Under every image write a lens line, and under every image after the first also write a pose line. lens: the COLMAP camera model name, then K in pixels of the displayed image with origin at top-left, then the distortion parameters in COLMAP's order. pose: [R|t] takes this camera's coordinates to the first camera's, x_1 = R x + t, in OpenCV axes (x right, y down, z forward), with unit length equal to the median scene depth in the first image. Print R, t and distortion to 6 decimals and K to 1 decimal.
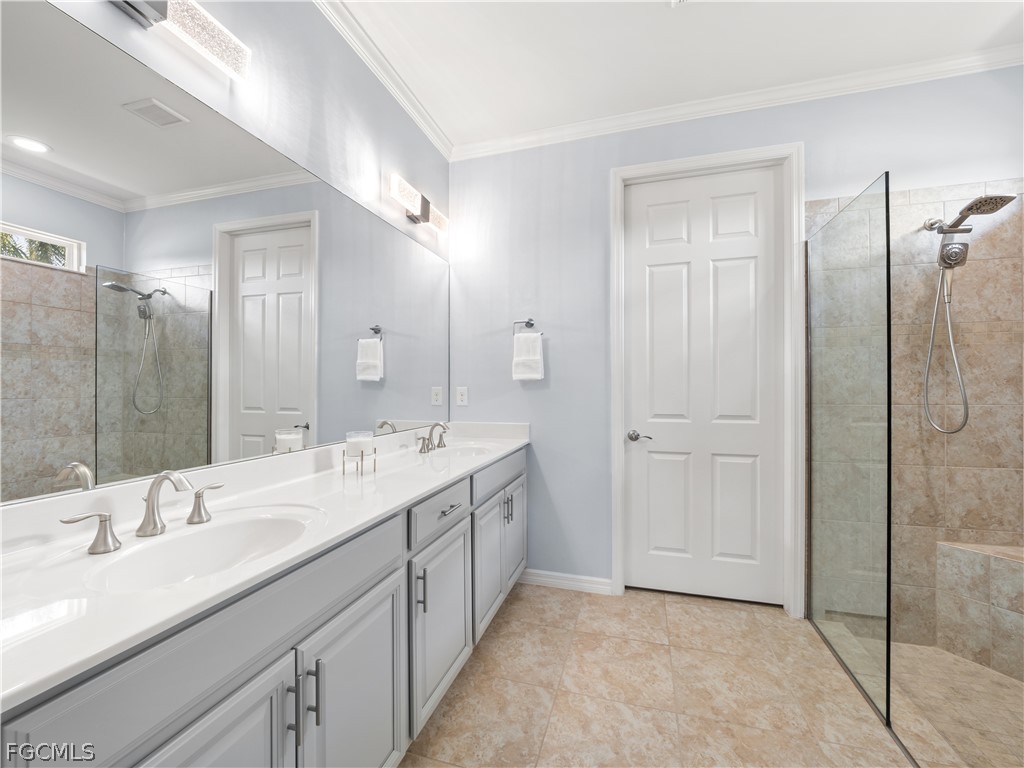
lens RADIAL K [[437.5, 0, 508.4], [0, 437.5, 386.7], [0, 0, 1]] dist [-0.007421, 0.000315]
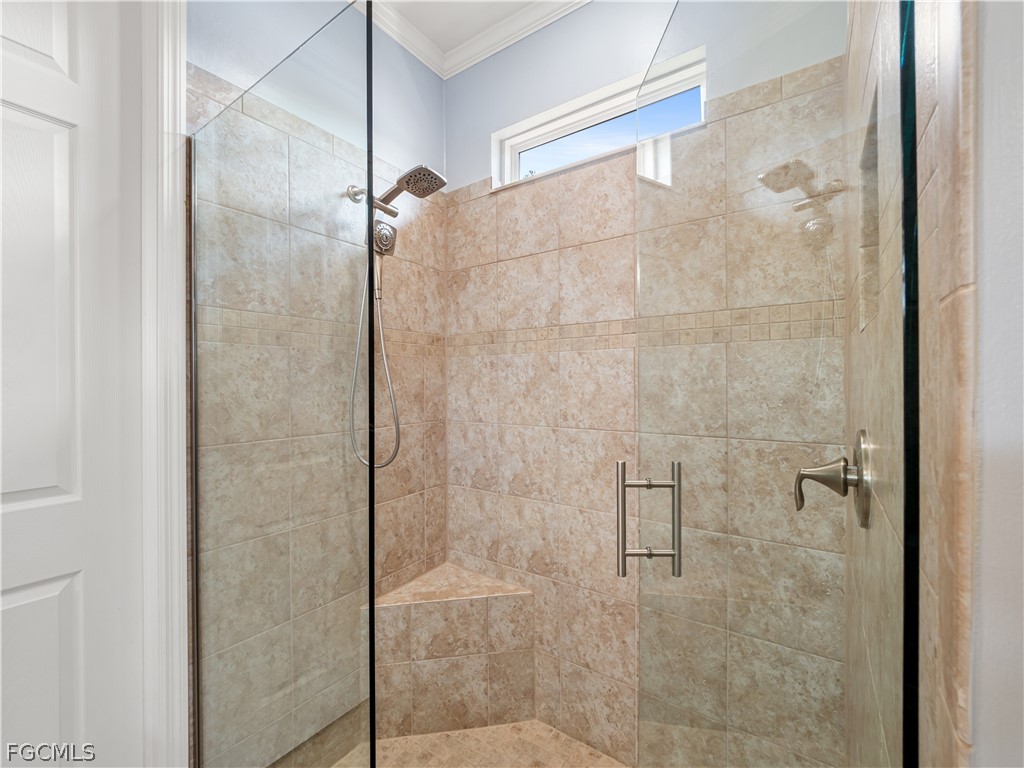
lens RADIAL K [[437.5, 0, 508.4], [0, 437.5, 386.7], [0, 0, 1]] dist [-0.007421, 0.000315]
pose [[0.306323, -0.000490, 0.951928, 0.312901], [0.002838, 0.999996, -0.000398, -0.033455], [-0.951924, 0.002824, 0.306323, 0.489115]]
